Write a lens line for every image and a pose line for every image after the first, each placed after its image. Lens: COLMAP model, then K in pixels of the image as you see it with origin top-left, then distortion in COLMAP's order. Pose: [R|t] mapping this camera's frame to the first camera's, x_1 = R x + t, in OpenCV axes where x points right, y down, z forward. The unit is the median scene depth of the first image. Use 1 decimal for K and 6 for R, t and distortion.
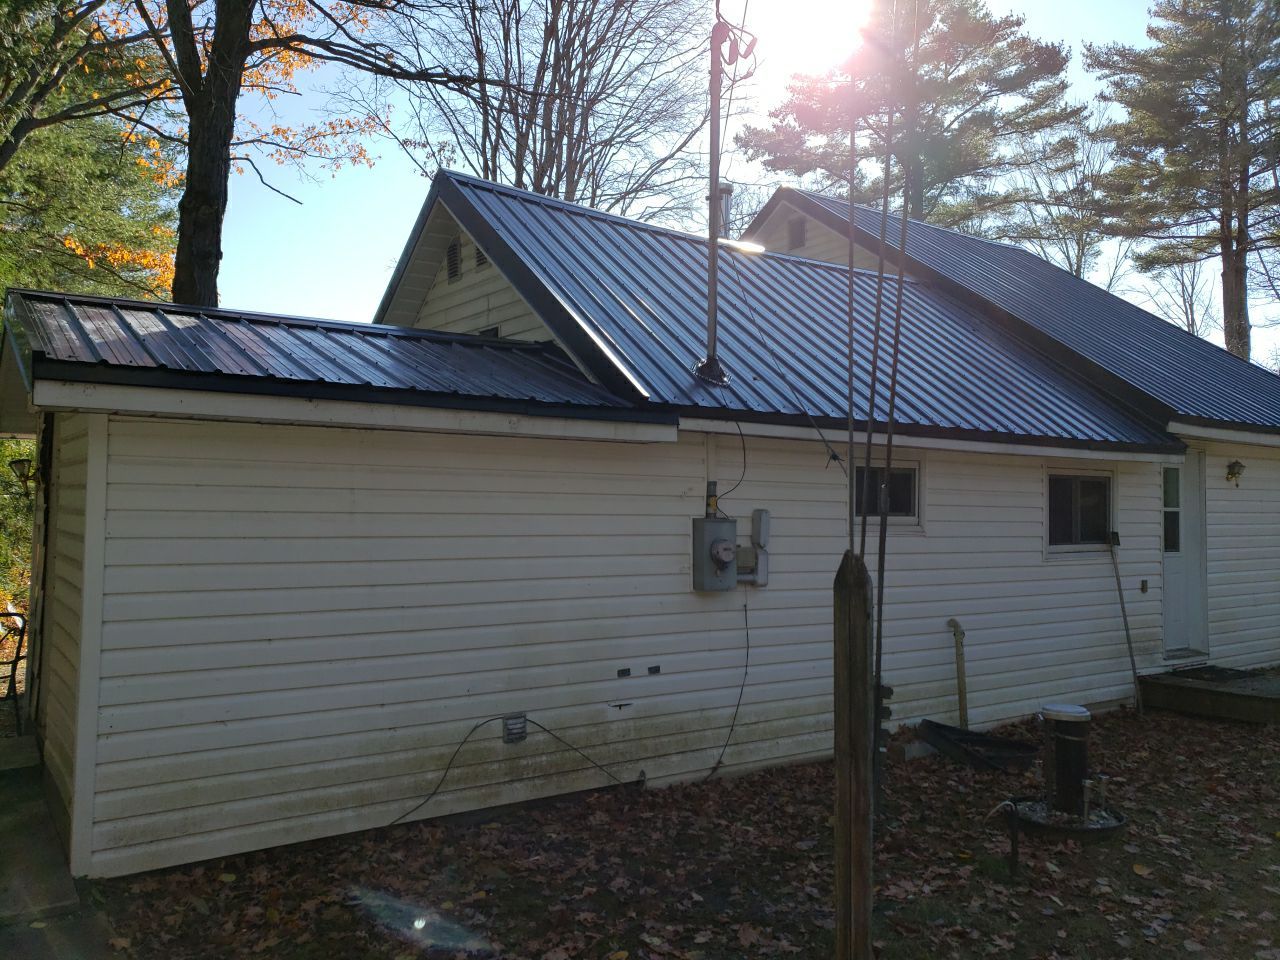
lens RADIAL K [[972.5, 0, 640.0], [0, 972.5, 480.0], [0, 0, 1]] dist [0.114008, -0.098080]
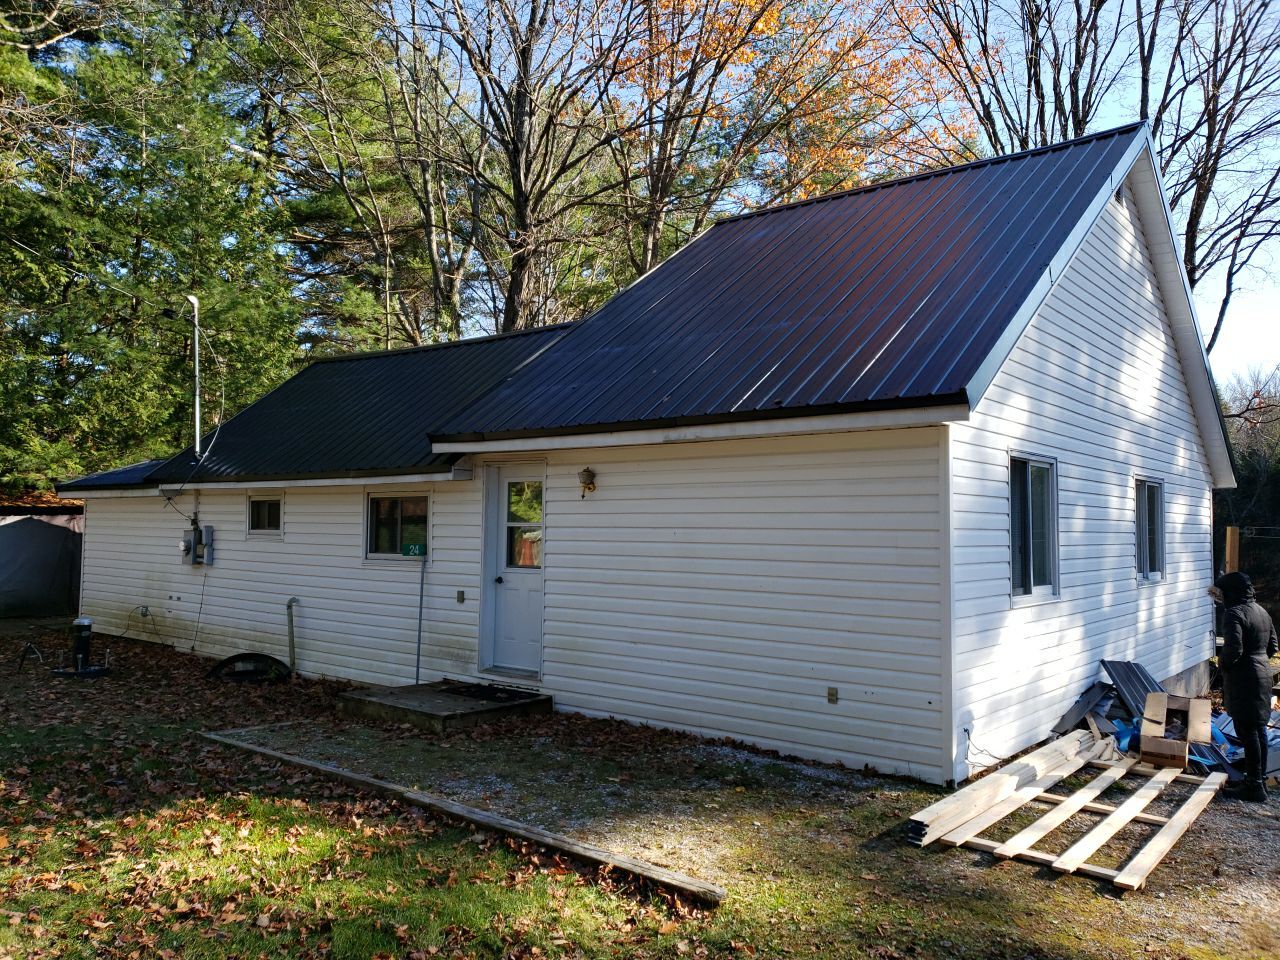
lens RADIAL K [[977.8, 0, 639.8], [0, 977.8, 473.5], [0, 0, 1]] dist [0.056296, 0.007837]
pose [[0.254106, -0.077662, -0.964053, 1.650754], [0.003752, 0.996843, -0.079315, 0.061582], [0.967169, 0.016537, 0.253595, 0.955227]]
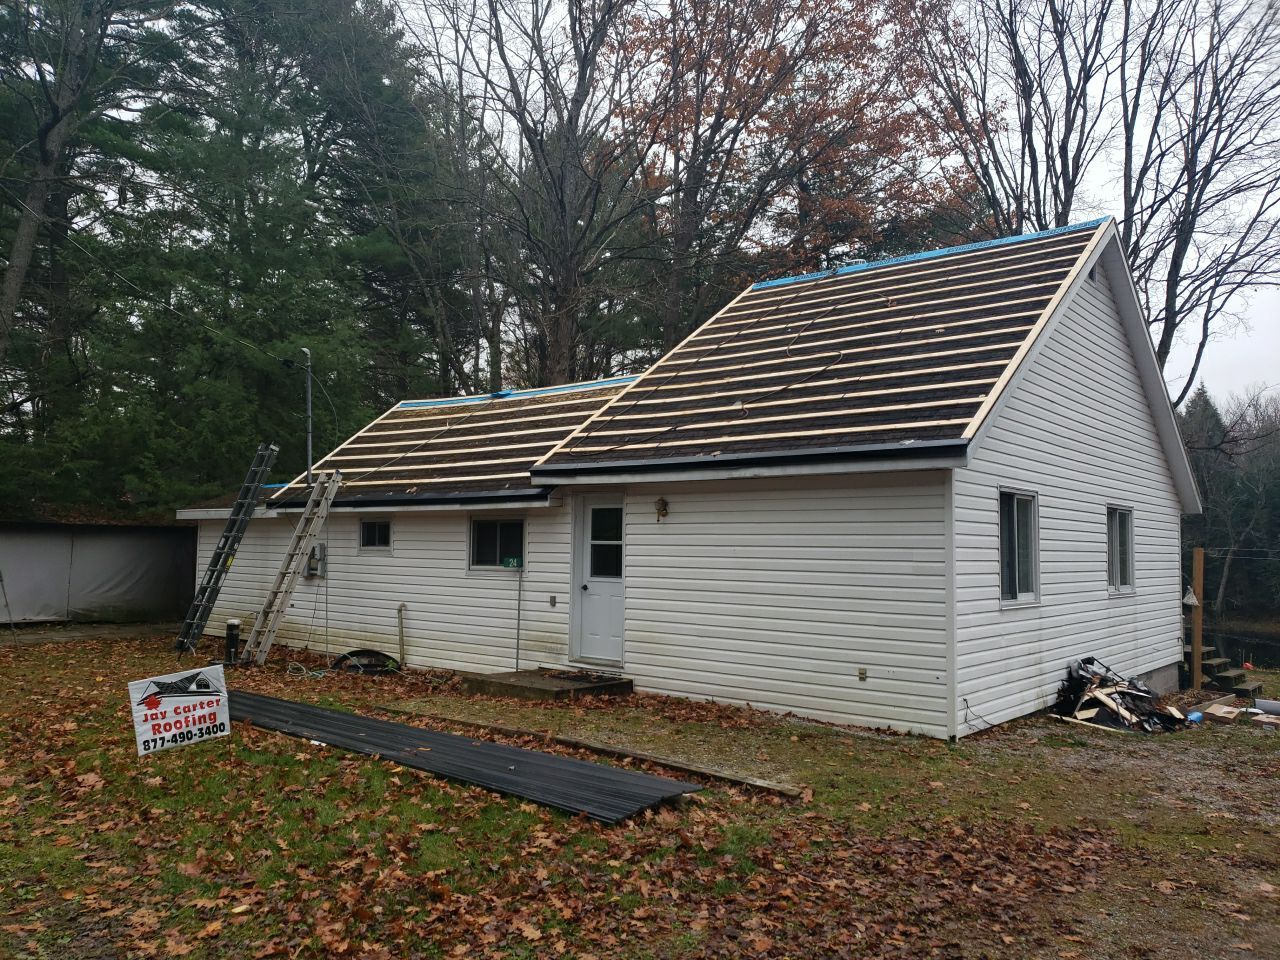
lens RADIAL K [[969.6, 0, 640.0], [0, 969.6, 480.0], [0, 0, 1]] dist [0.093876, -0.000618]
pose [[0.252738, -0.089205, -0.963414, 1.866705], [0.000350, 0.995749, -0.092107, 0.068601], [0.967535, 0.022942, 0.251694, 0.817203]]
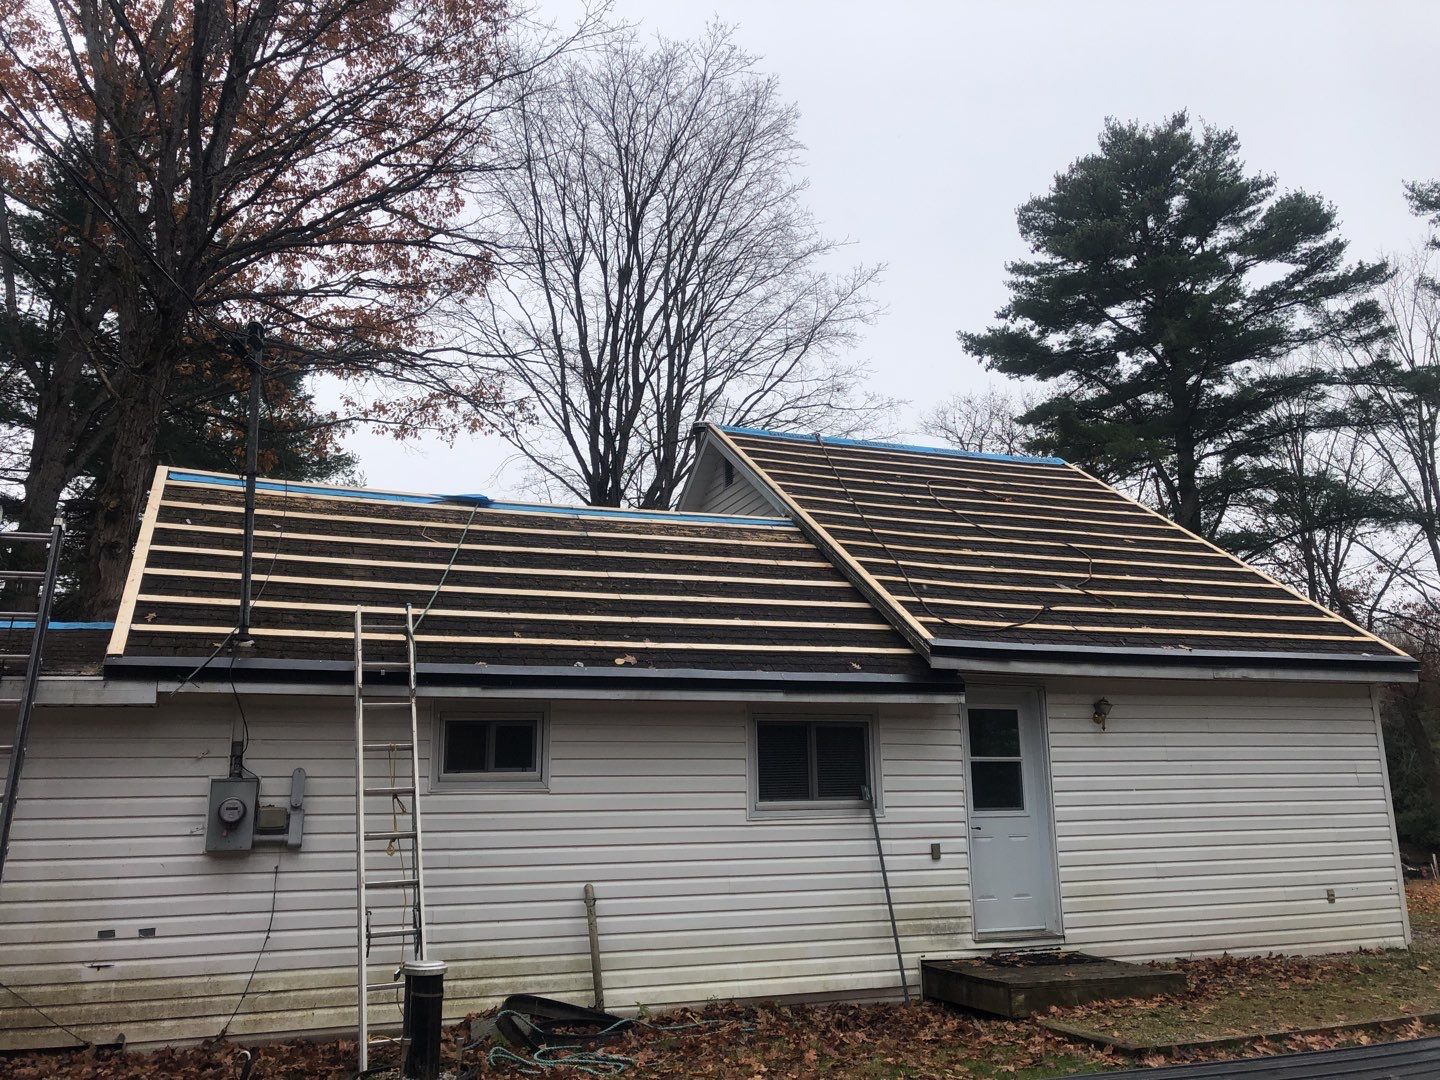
lens RADIAL K [[1179.8, 0, 716.4], [0, 1179.8, 536.1], [0, 0, 1]] dist [0.036589, -0.010641]
pose [[0.962899, -0.080549, -0.257559, 0.631239], [0.031336, 0.981332, -0.189751, 0.029525], [0.268035, 0.174641, 0.947448, -0.064091]]
